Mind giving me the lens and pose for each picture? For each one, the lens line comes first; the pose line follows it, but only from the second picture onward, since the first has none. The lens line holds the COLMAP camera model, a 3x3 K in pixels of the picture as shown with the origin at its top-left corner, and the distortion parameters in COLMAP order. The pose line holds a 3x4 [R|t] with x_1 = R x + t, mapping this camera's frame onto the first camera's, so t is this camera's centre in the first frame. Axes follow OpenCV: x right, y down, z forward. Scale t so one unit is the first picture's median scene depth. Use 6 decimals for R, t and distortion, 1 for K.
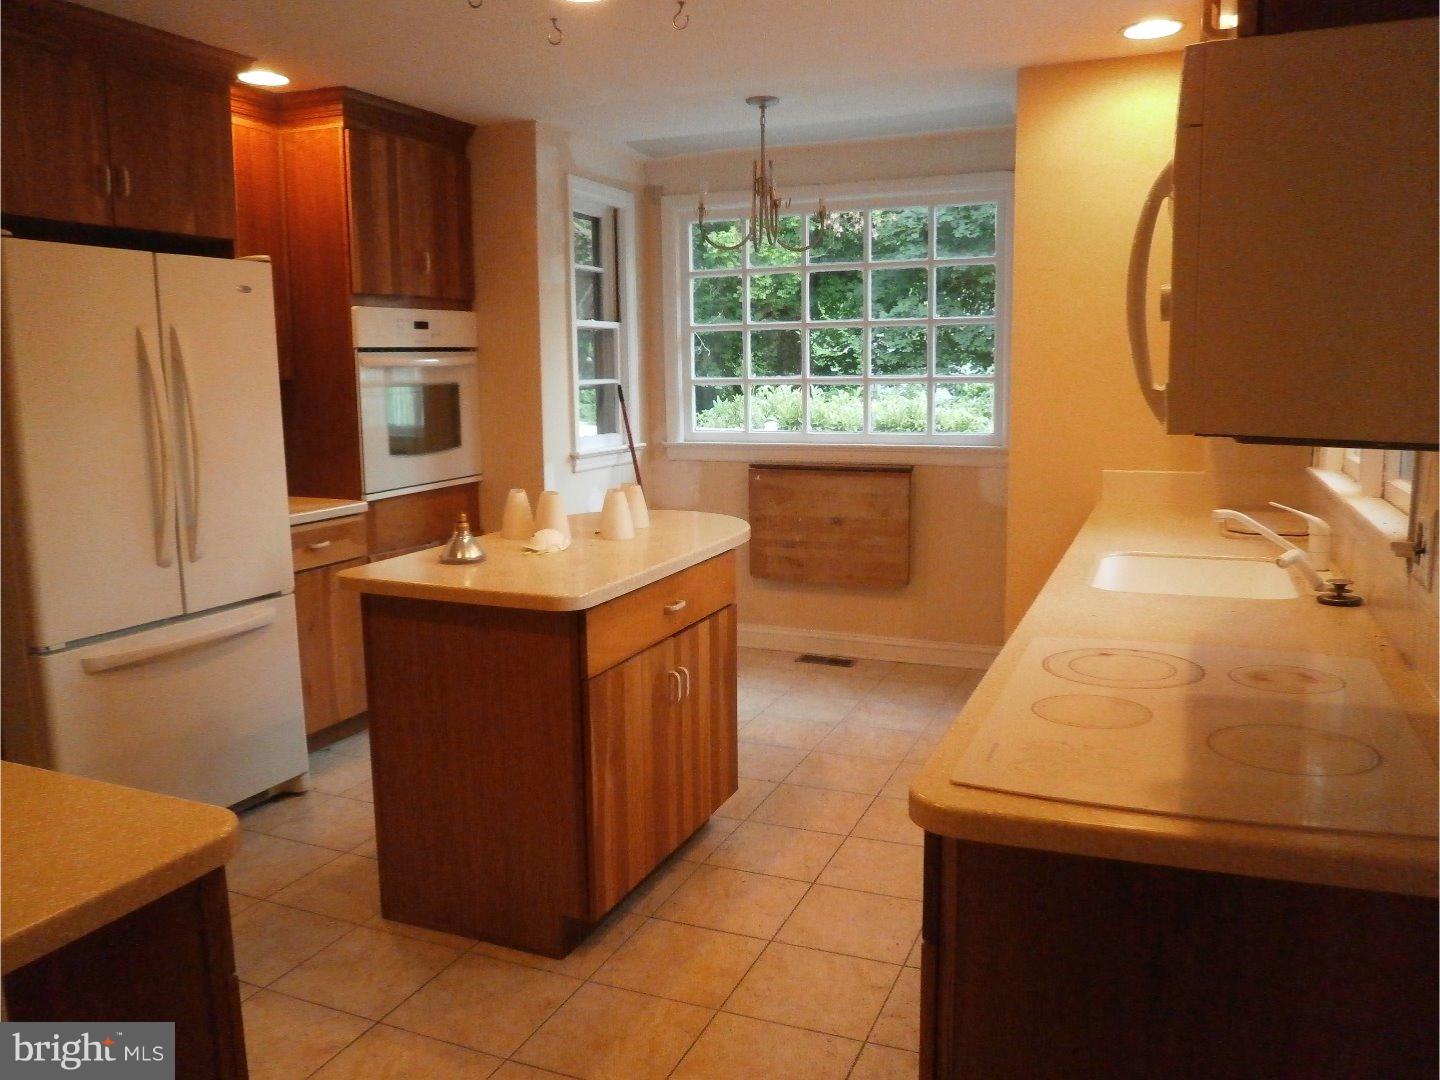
lens RADIAL K [[1139.7, 0, 715.8], [0, 1139.7, 534.8], [0, 0, 1]] dist [-0.013073, 0.002590]
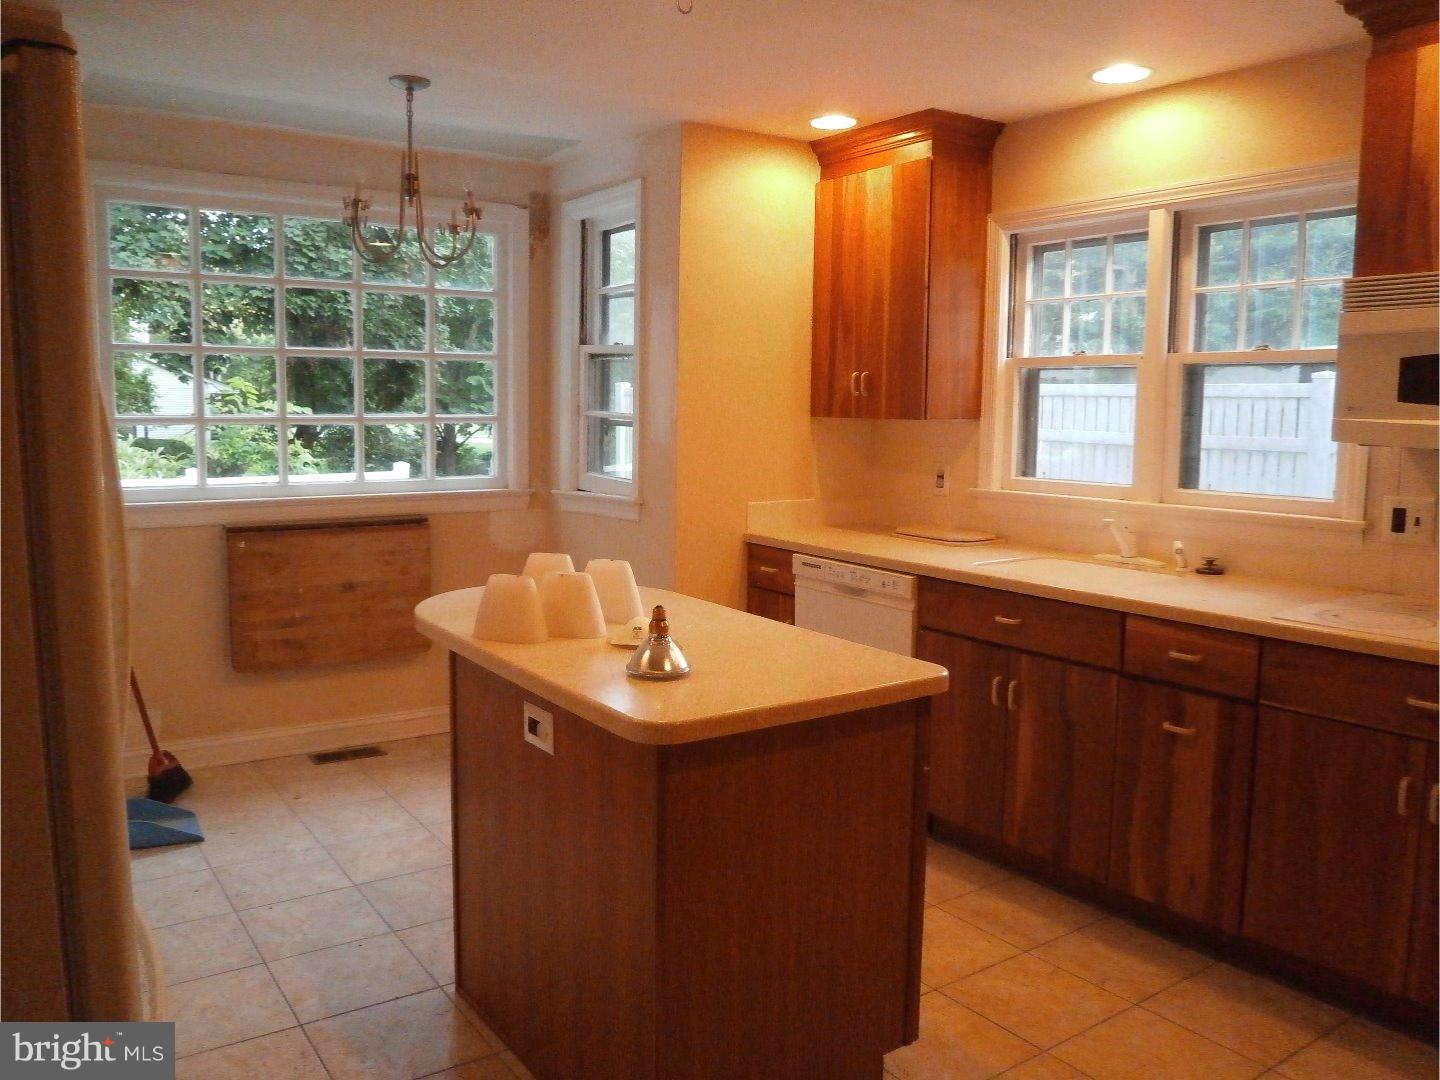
lens RADIAL K [[1139.7, 0, 716.9], [0, 1139.7, 543.5], [0, 0, 1]] dist [-0.013073, 0.002590]
pose [[0.544748, -0.085036, 0.834277, -0.444548], [0.108702, 0.993613, 0.030299, -0.039816], [-0.831525, 0.074182, 0.550512, 0.309517]]
